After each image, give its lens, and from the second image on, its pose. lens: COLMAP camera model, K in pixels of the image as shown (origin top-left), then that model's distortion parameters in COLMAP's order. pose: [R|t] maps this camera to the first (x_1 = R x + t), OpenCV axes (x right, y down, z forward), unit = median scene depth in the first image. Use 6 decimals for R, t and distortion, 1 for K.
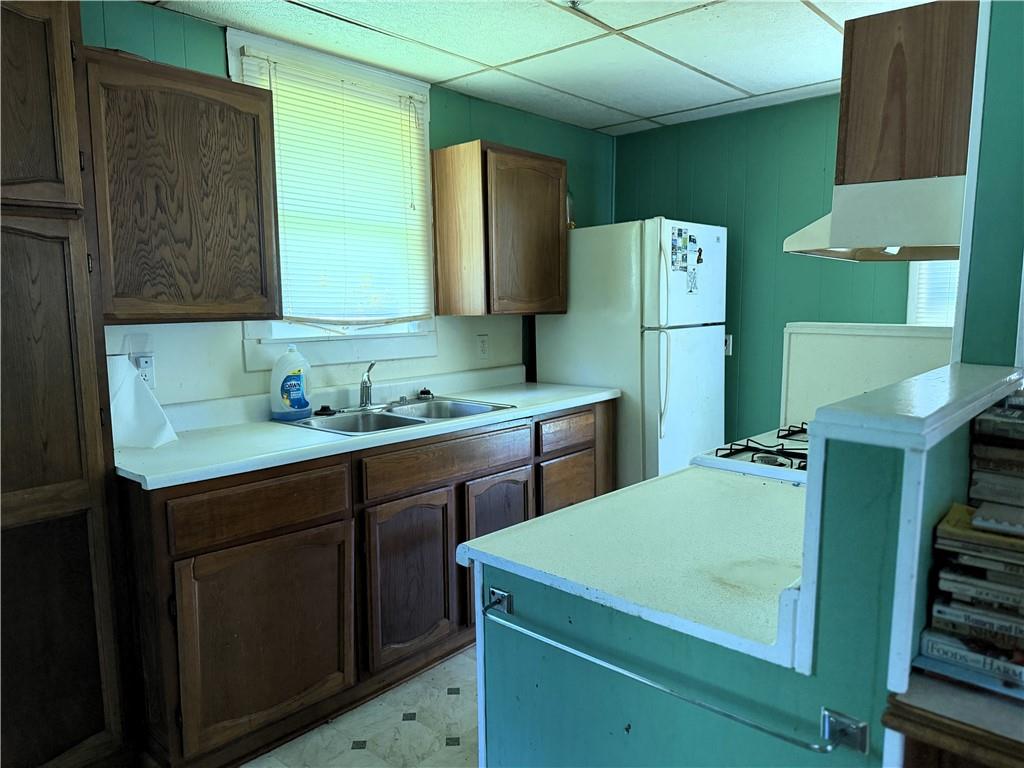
lens RADIAL K [[719.6, 0, 509.6], [0, 719.6, 381.8], [0, 0, 1]] dist [0.068628, -0.095260]
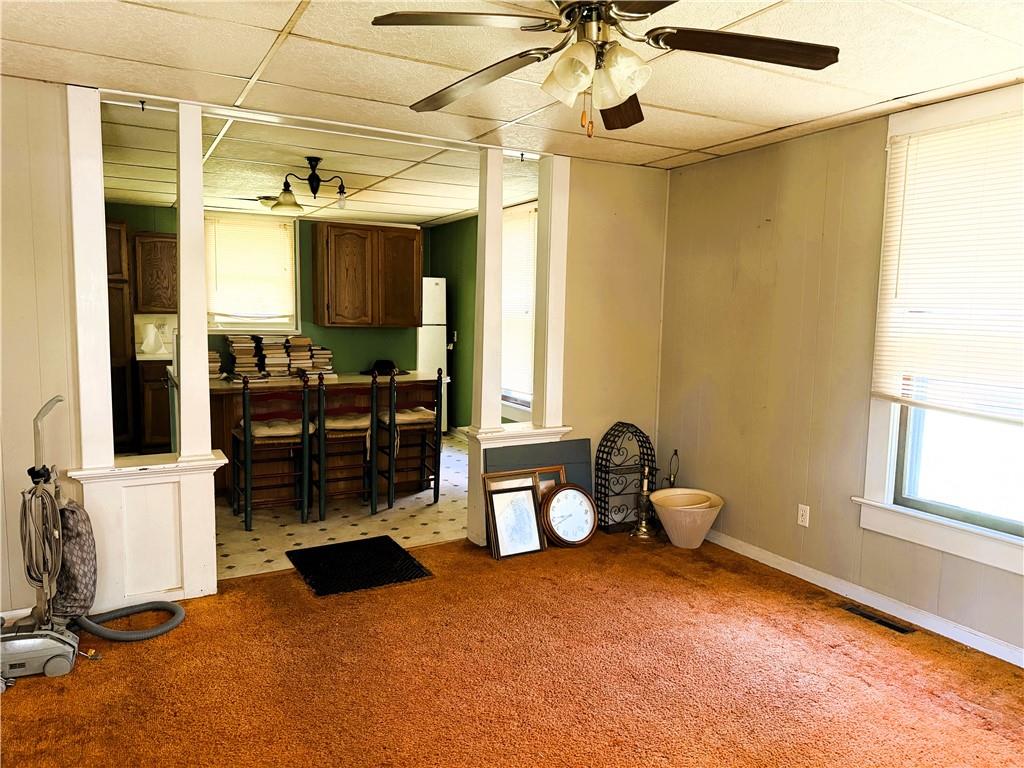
lens RADIAL K [[719.6, 0, 505.1], [0, 719.6, 393.2], [0, 0, 1]] dist [0.068628, -0.095260]
pose [[0.938605, 0.055940, -0.340429, 1.893720], [-0.058225, 0.998297, 0.003507, 0.153235], [0.340046, 0.016530, 0.940264, -1.357033]]
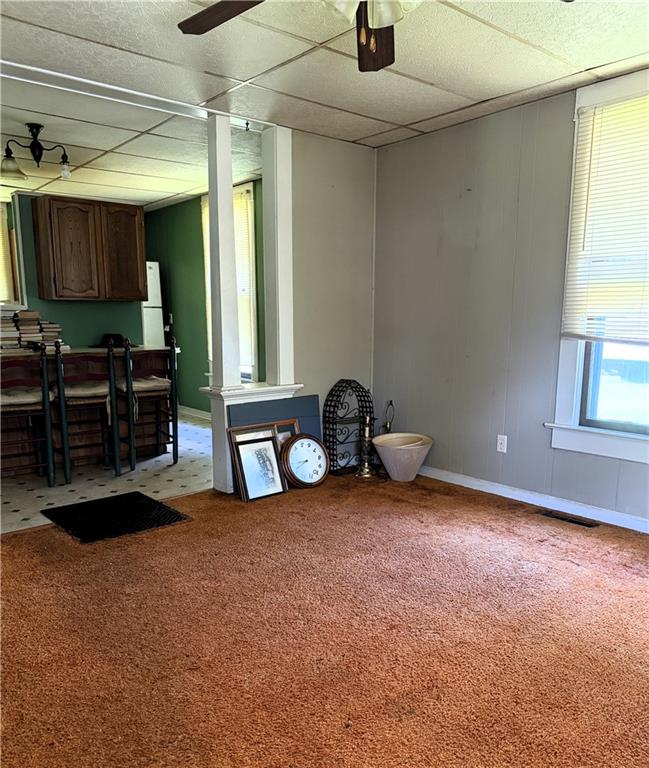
lens RADIAL K [[622.2, 0, 320.1], [0, 622.2, 440.0], [0, 0, 1]] dist [0.077076, -0.110708]
pose [[0.988575, 0.028498, -0.148011, 1.745315], [-0.017089, 0.996823, 0.077791, 0.261324], [0.149758, -0.074373, 0.985922, -1.327515]]
